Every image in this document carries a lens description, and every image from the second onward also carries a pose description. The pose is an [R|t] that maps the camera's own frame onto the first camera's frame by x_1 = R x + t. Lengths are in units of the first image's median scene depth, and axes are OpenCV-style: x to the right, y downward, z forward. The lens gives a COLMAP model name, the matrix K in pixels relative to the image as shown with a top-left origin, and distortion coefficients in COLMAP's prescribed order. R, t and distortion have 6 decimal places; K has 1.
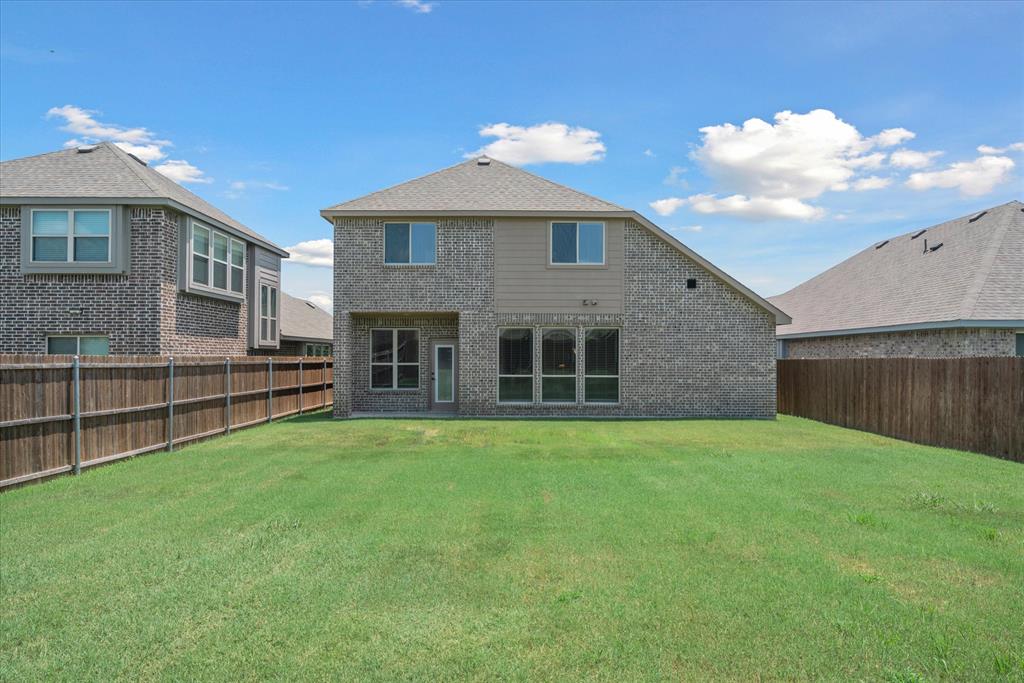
lens RADIAL K [[548.2, 0, 512.0], [0, 548.2, 341.5], [0, 0, 1]] dist [0.000393, -0.000168]
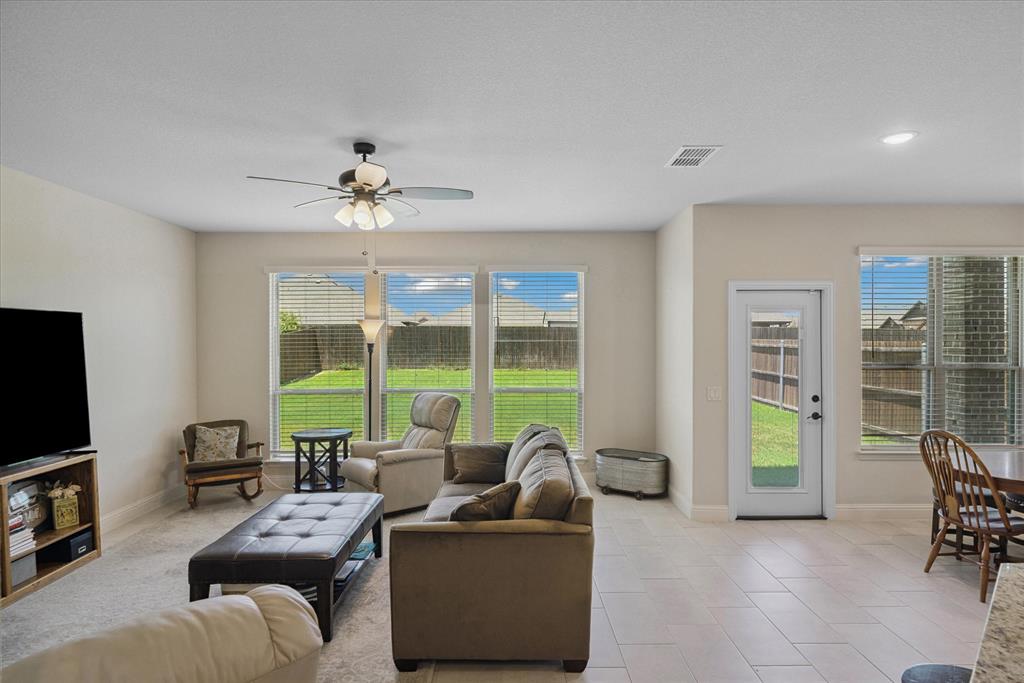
lens RADIAL K [[548.2, 0, 512.0], [0, 548.2, 341.5], [0, 0, 1]] dist [0.000393, -0.000168]
pose [[-0.999963, 0.000685, -0.008628, 0.039392], [0.000904, 0.999677, -0.025386, 0.068107], [0.008608, -0.025393, -0.999640, 2.400019]]
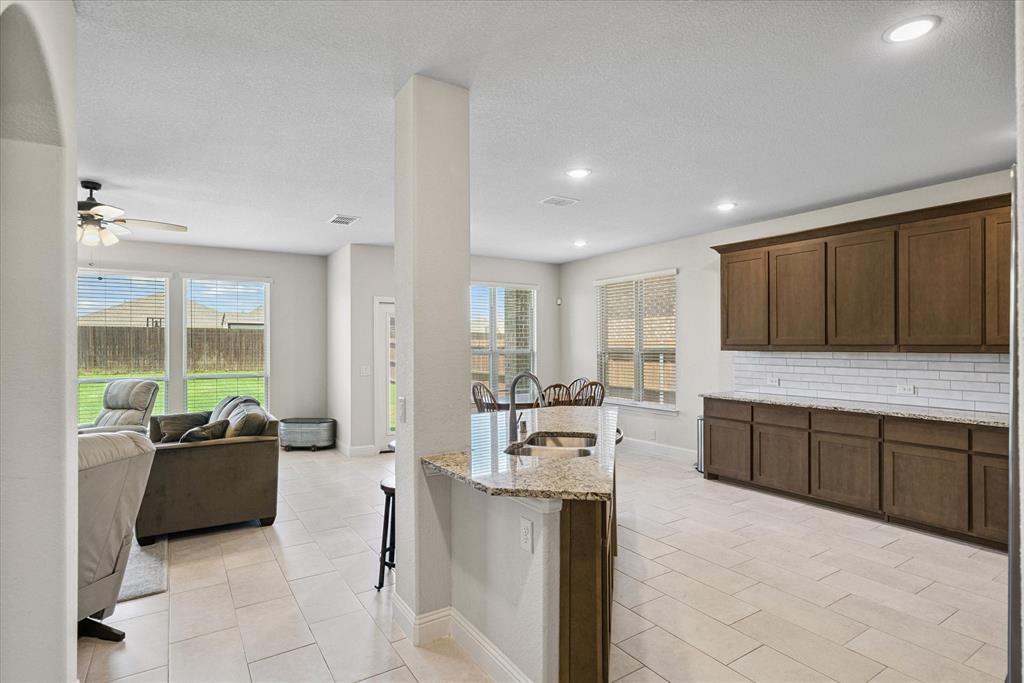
lens RADIAL K [[511.7, 0, 503.4], [0, 511.7, 342.3], [0, 0, 1]] dist [0.001025, 0.000102]
pose [[-0.839899, 0.001524, -0.542741, 0.121102], [0.018212, 0.999512, -0.025376, 0.111852], [0.542437, -0.031198, -0.839517, 2.888839]]
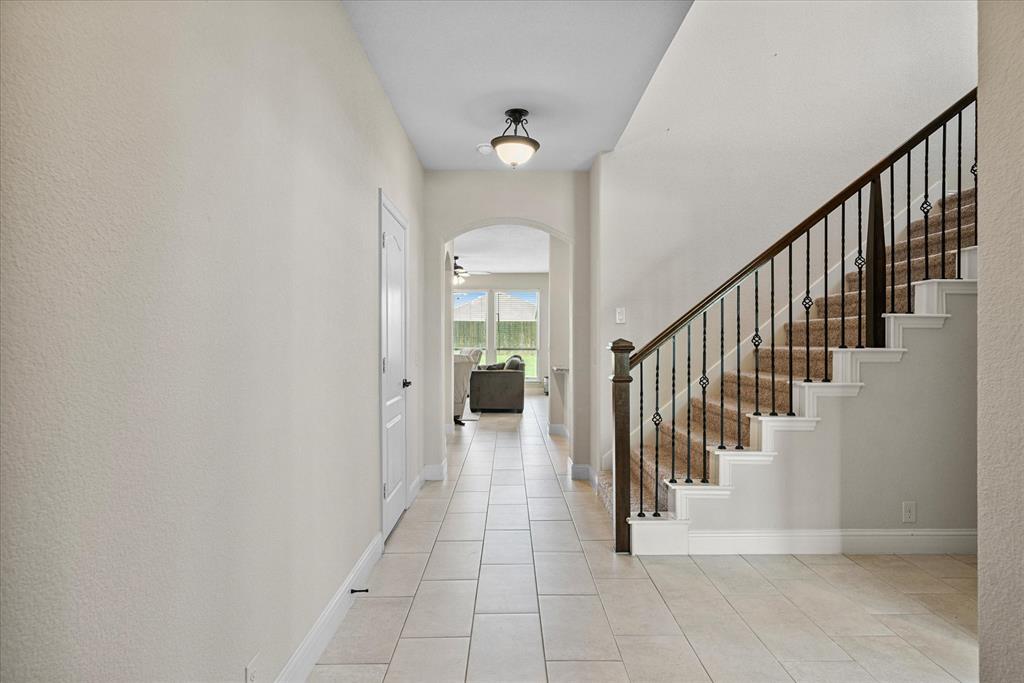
lens RADIAL K [[548.2, 0, 512.0], [0, 548.2, 341.5], [0, 0, 1]] dist [0.000393, -0.000168]
pose [[-0.999936, -0.006649, -0.009178, 0.016236], [-0.006475, 0.999800, -0.018940, 0.185979], [0.009302, -0.018879, -0.999779, 4.149840]]
